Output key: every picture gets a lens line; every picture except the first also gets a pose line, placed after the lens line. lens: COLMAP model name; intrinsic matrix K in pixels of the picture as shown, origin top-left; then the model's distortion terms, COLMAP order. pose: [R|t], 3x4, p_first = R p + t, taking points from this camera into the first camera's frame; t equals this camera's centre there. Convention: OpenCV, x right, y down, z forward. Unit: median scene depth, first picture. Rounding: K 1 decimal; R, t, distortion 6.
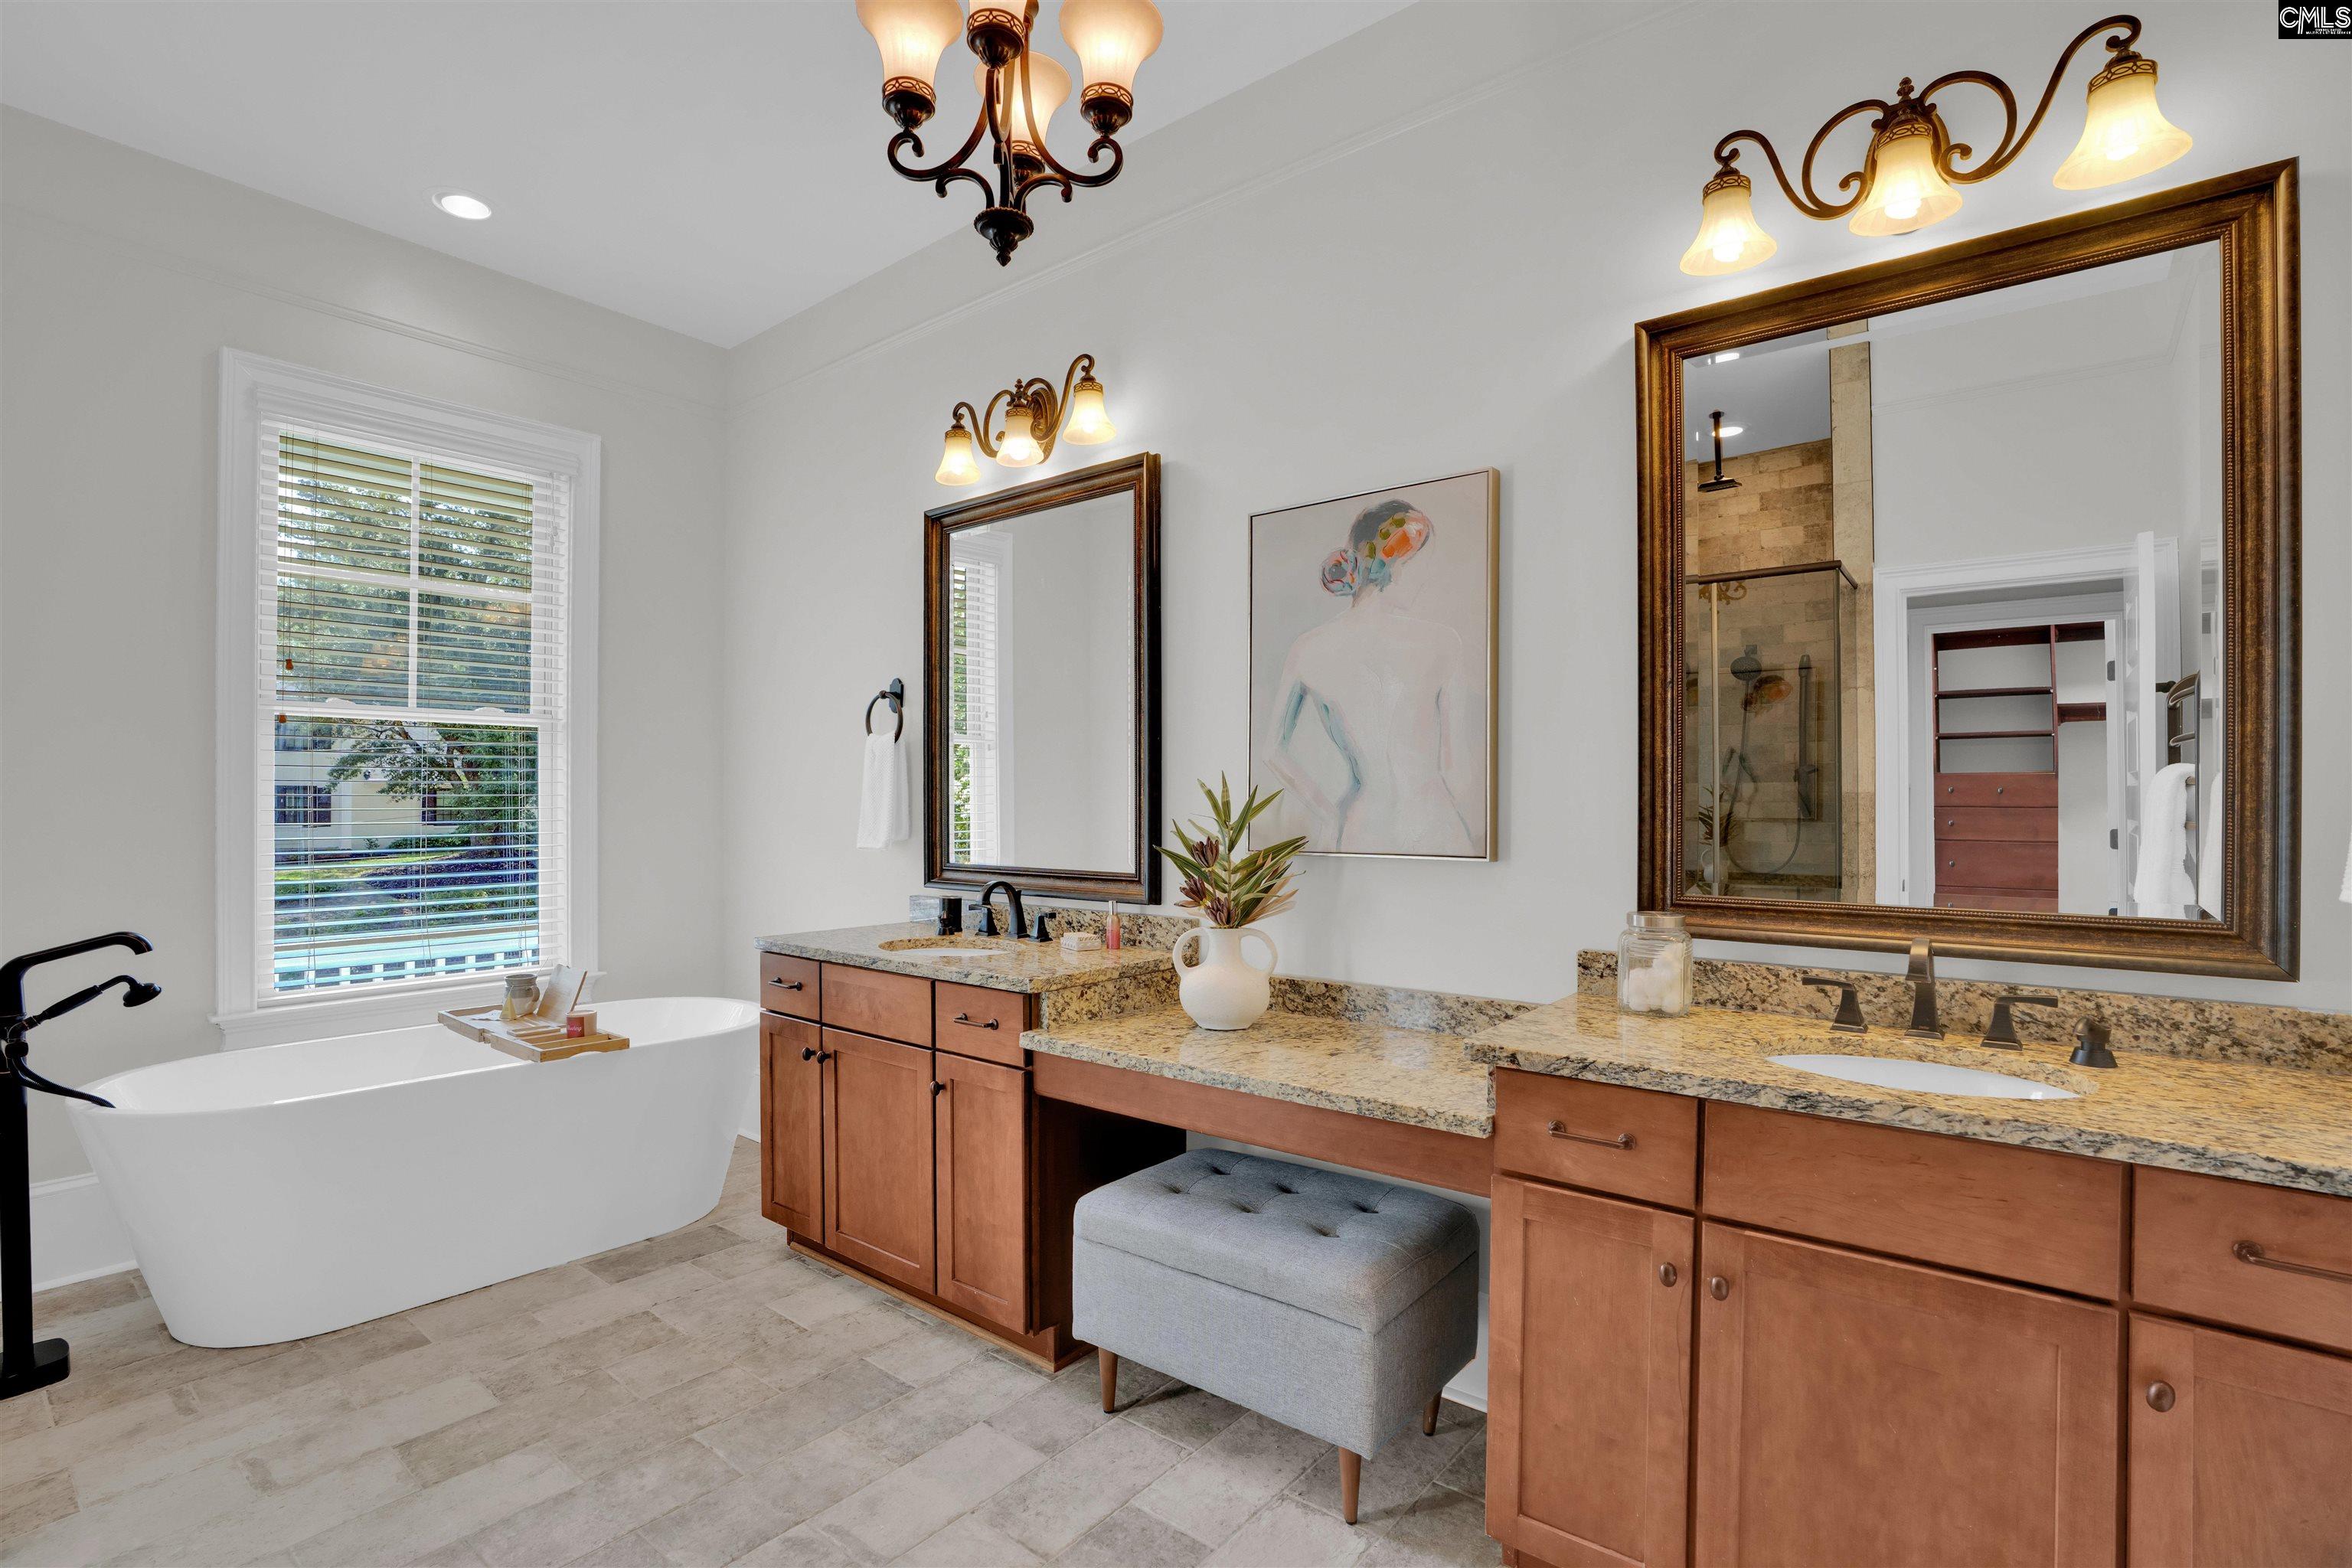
lens RADIAL K [[1094.6, 0, 1179.9], [0, 1094.6, 802.8], [0, 0, 1]] dist [-0.023097, 0.004100]
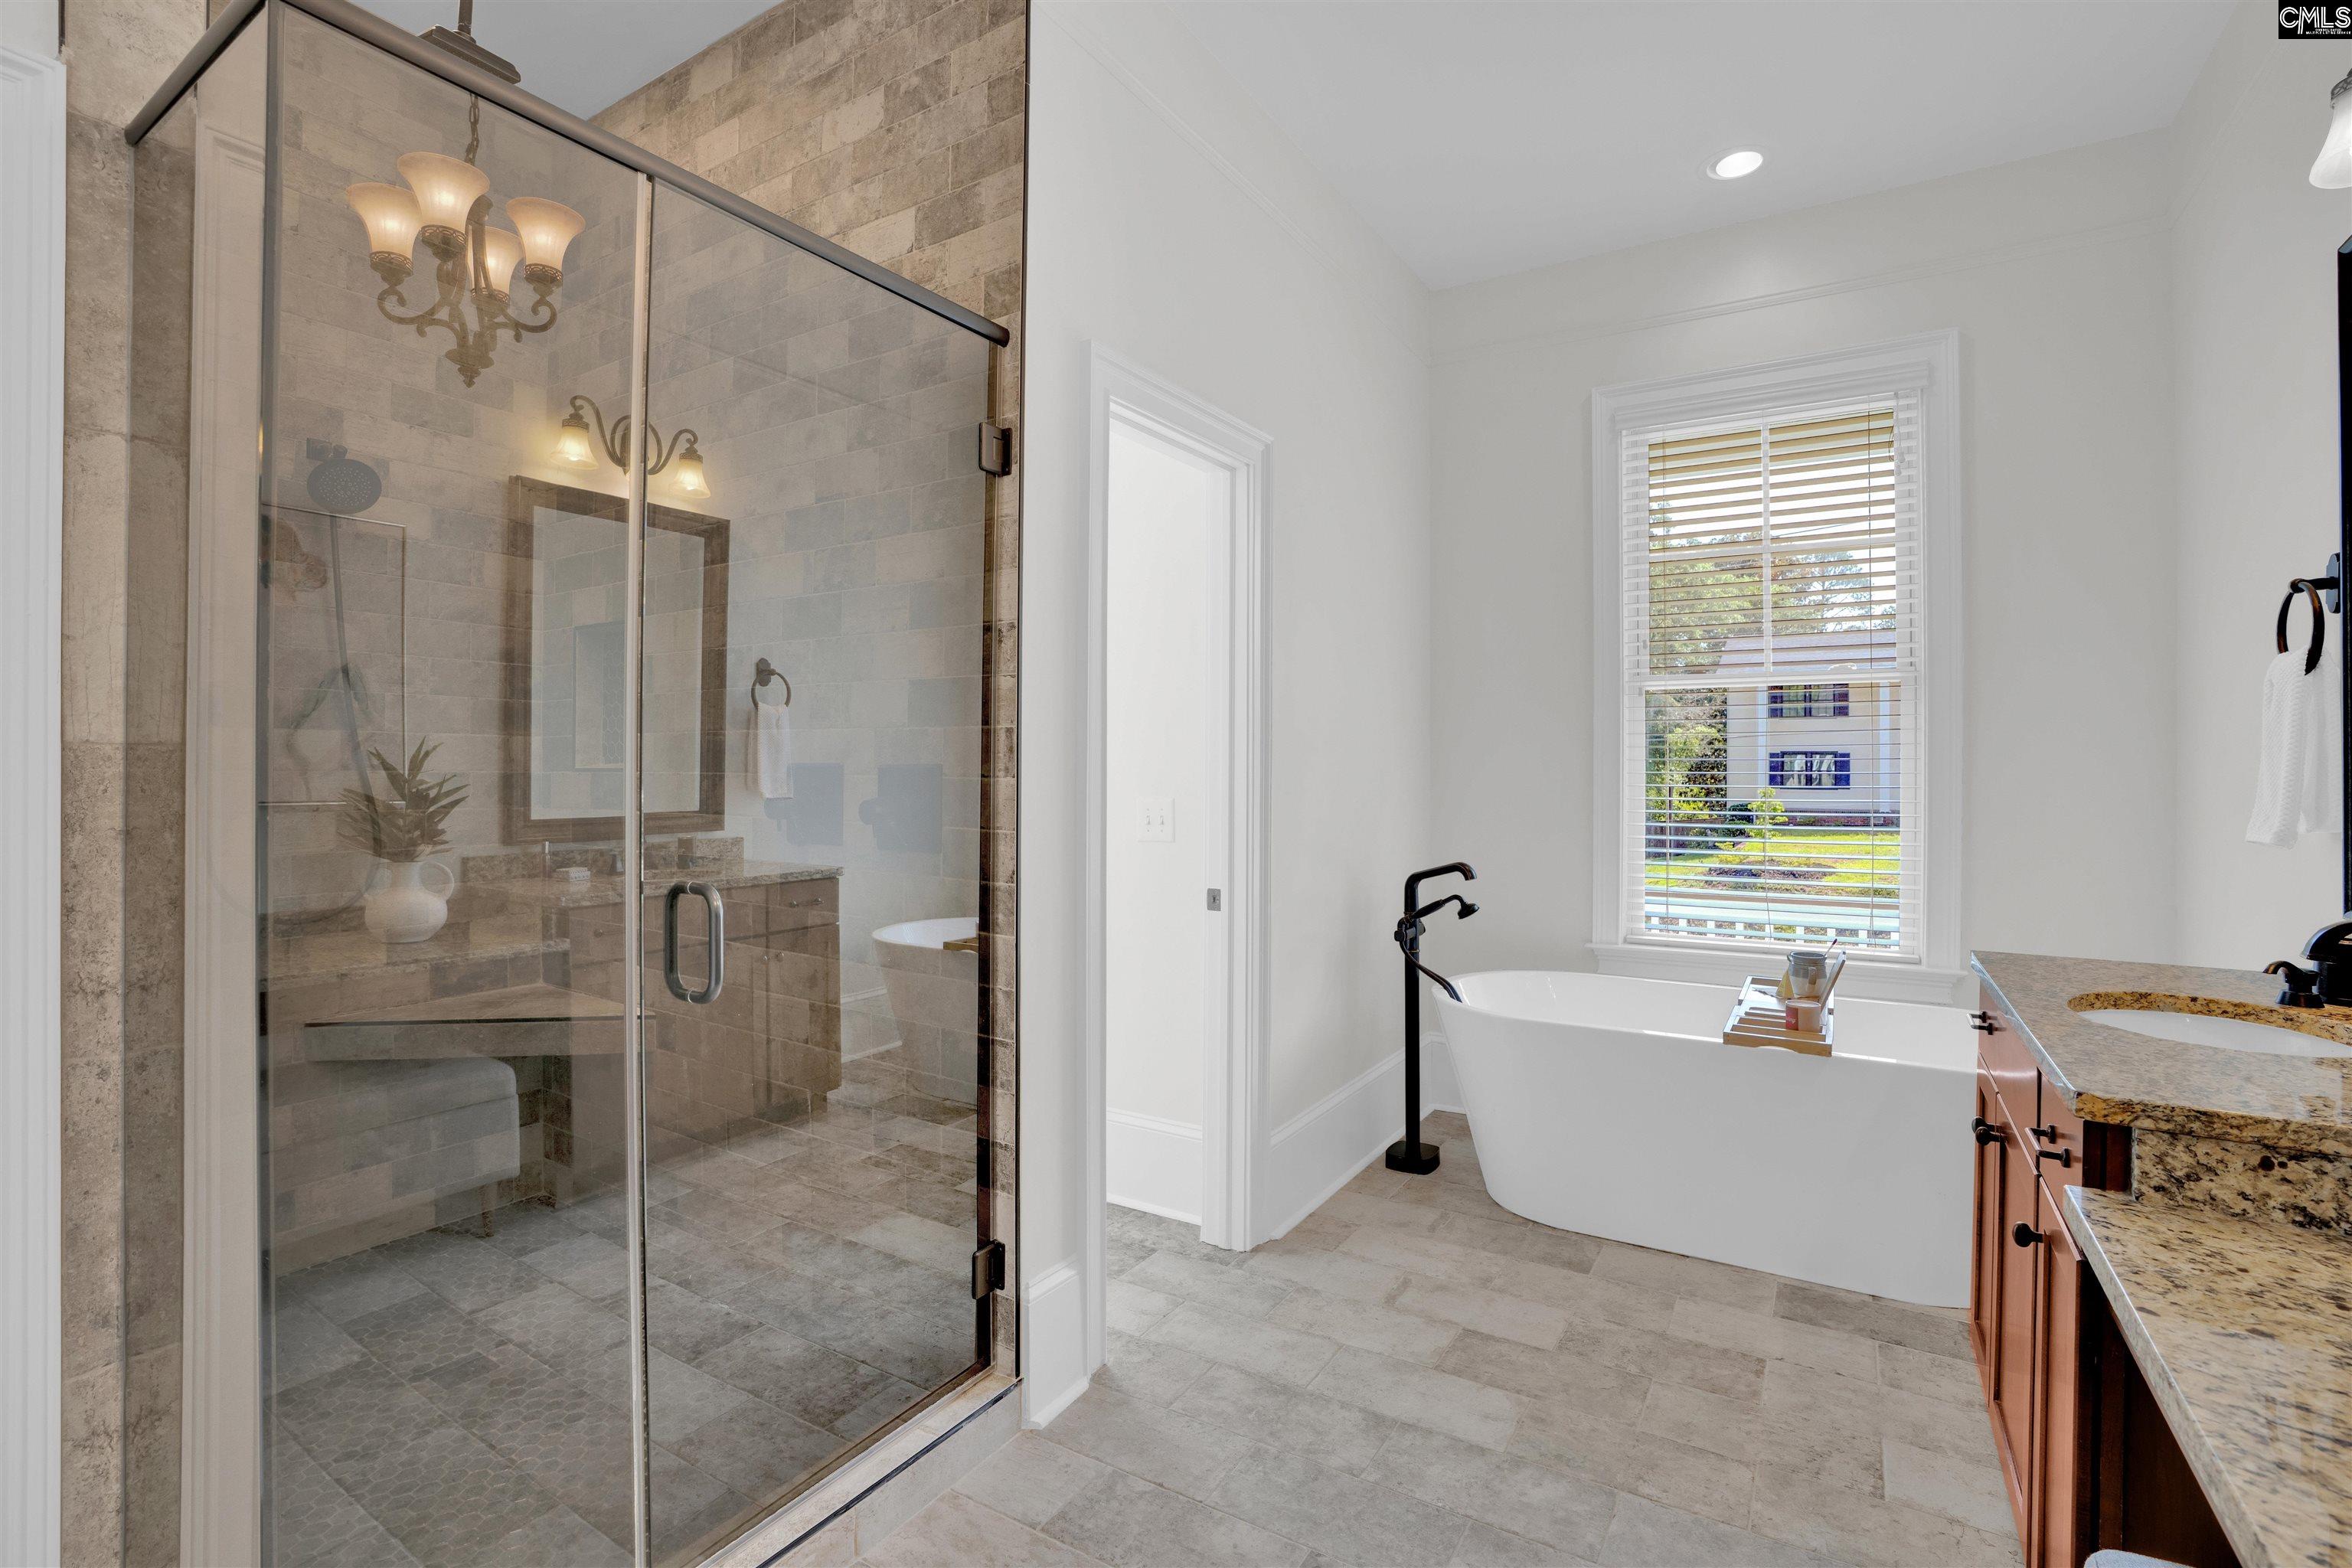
lens RADIAL K [[1094.6, 0, 1182.2], [0, 1094.6, 763.7], [0, 0, 1]] dist [-0.023097, 0.004100]
pose [[0.131856, -0.001123, -0.991268, 0.318955], [-0.001752, 0.999998, -0.001366, -0.000741], [0.991267, 0.001917, 0.131854, 0.463490]]
